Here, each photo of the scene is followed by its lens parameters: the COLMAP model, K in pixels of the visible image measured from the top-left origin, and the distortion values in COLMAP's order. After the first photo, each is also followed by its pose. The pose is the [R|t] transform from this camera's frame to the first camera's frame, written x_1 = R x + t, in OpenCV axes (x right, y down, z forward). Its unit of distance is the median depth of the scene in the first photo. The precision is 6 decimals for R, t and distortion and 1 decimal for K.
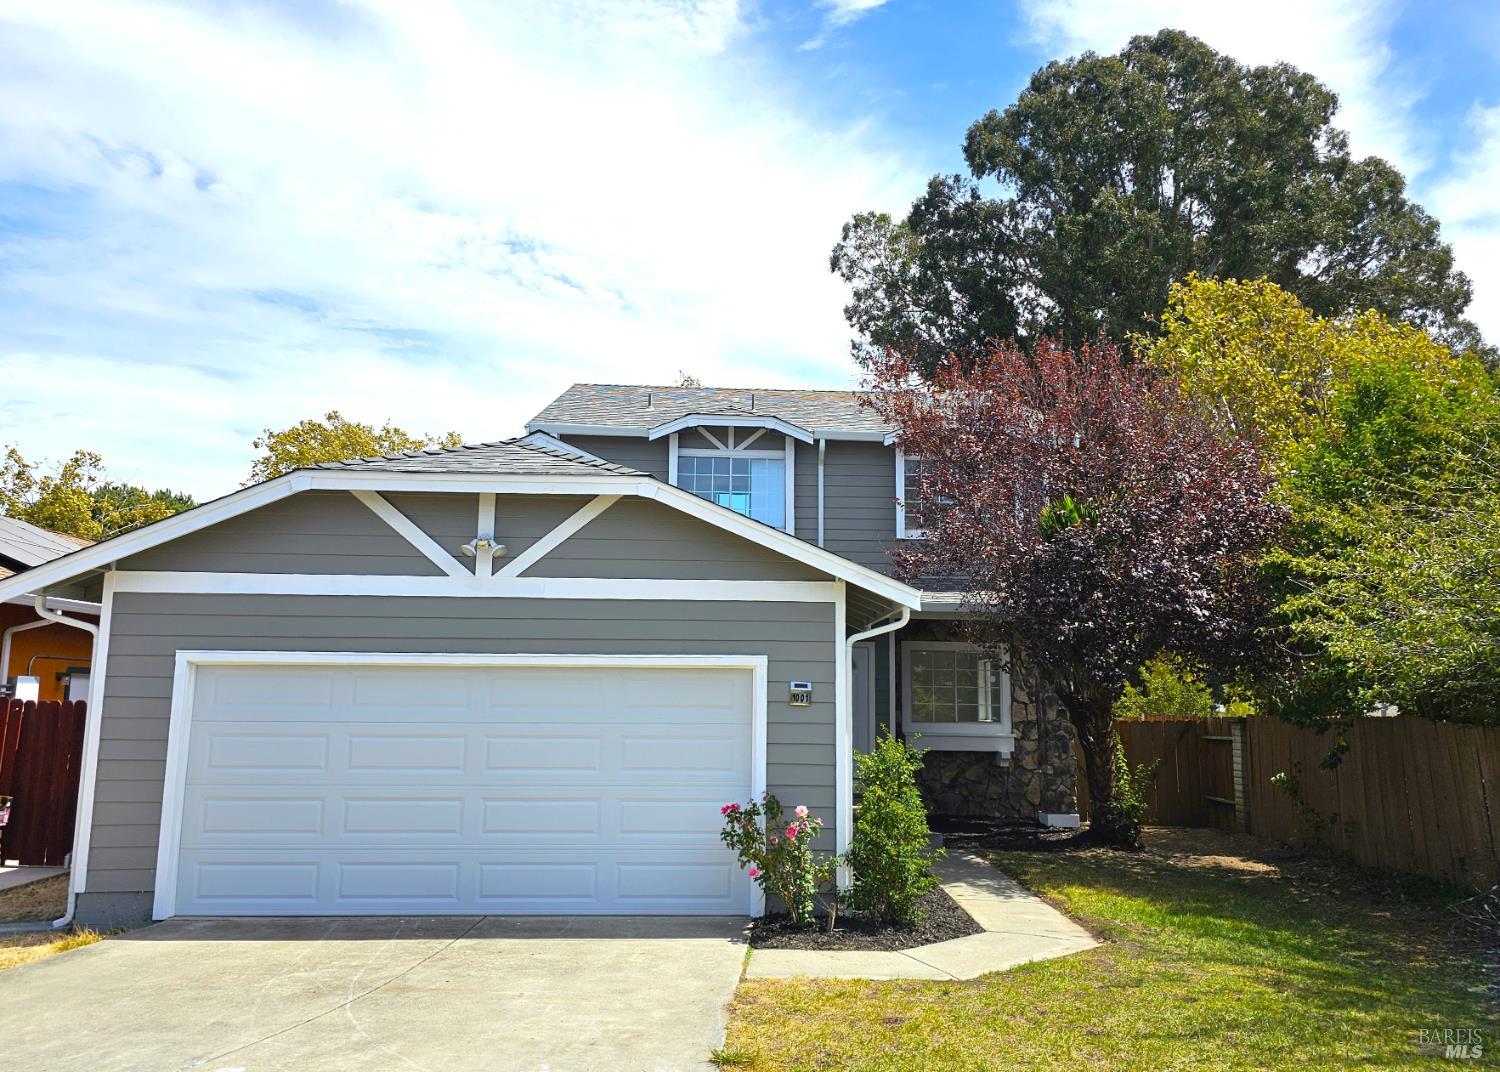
lens RADIAL K [[1143.6, 0, 810.0], [0, 1143.6, 499.7], [0, 0, 1]] dist [0.171507, -0.286218]
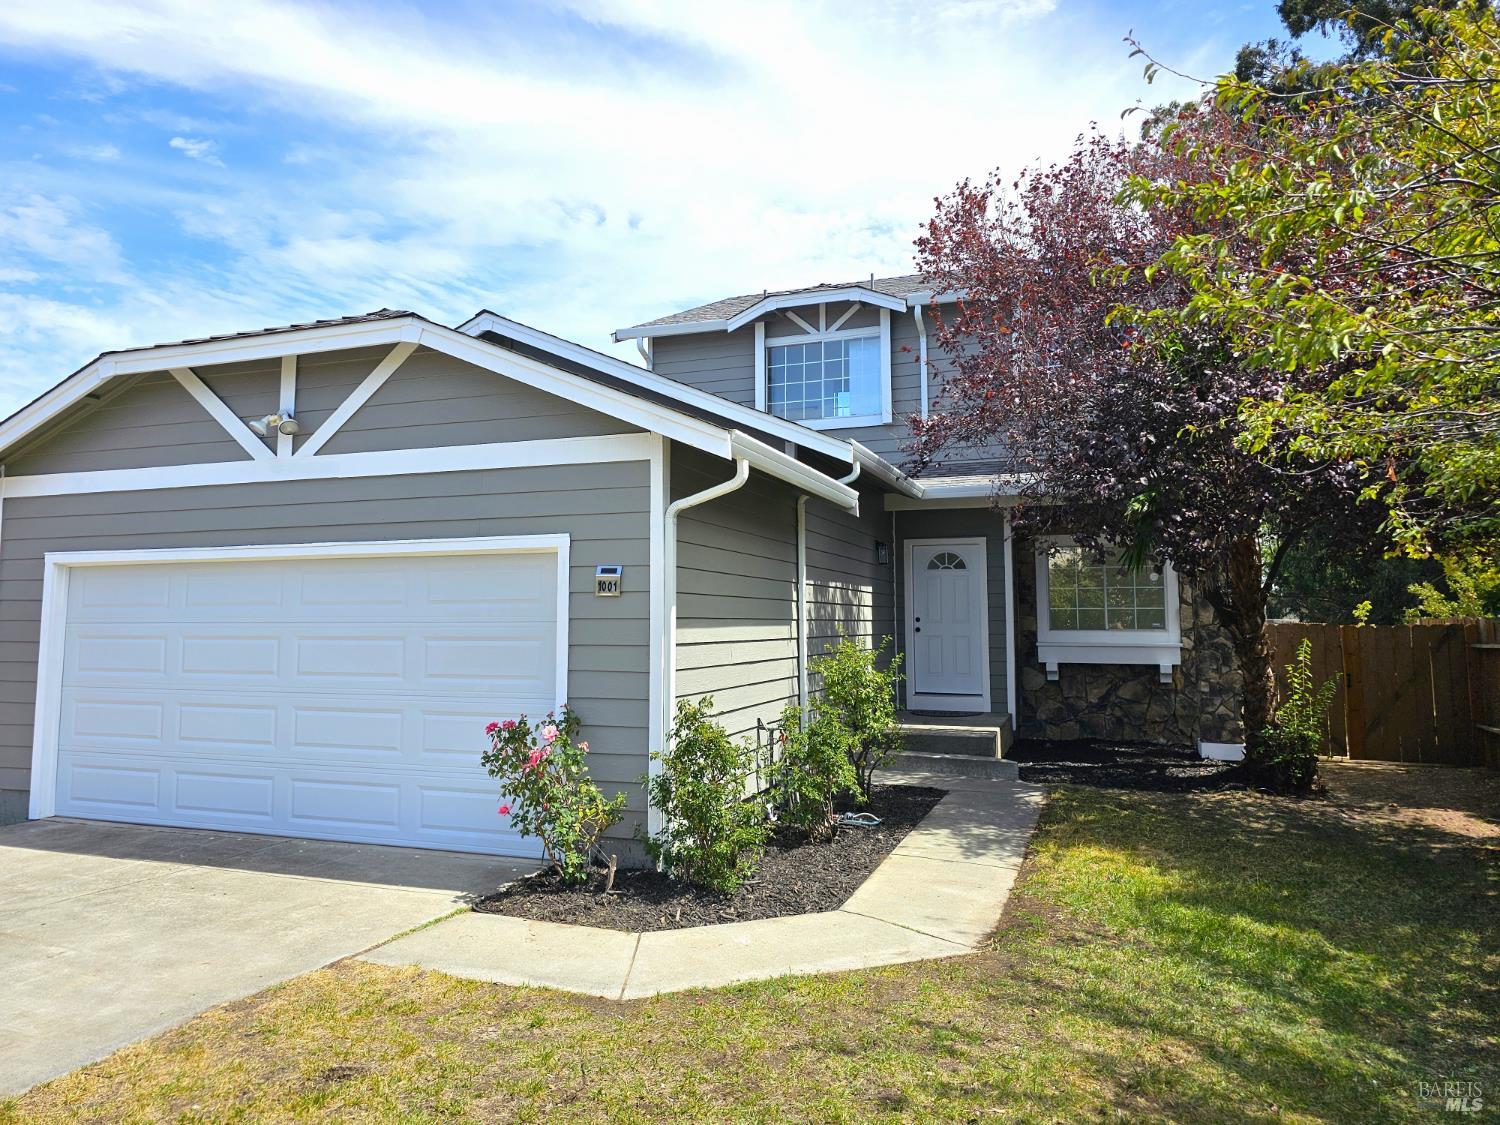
lens RADIAL K [[998.7, 0, 744.4], [0, 998.7, 535.0], [0, 0, 1]] dist [0.090505, -0.093737]
pose [[0.911264, -0.049613, -0.408822, 0.209355], [0.082939, 0.994485, 0.064185, 0.064213], [0.403383, -0.092397, 0.910354, 0.273740]]
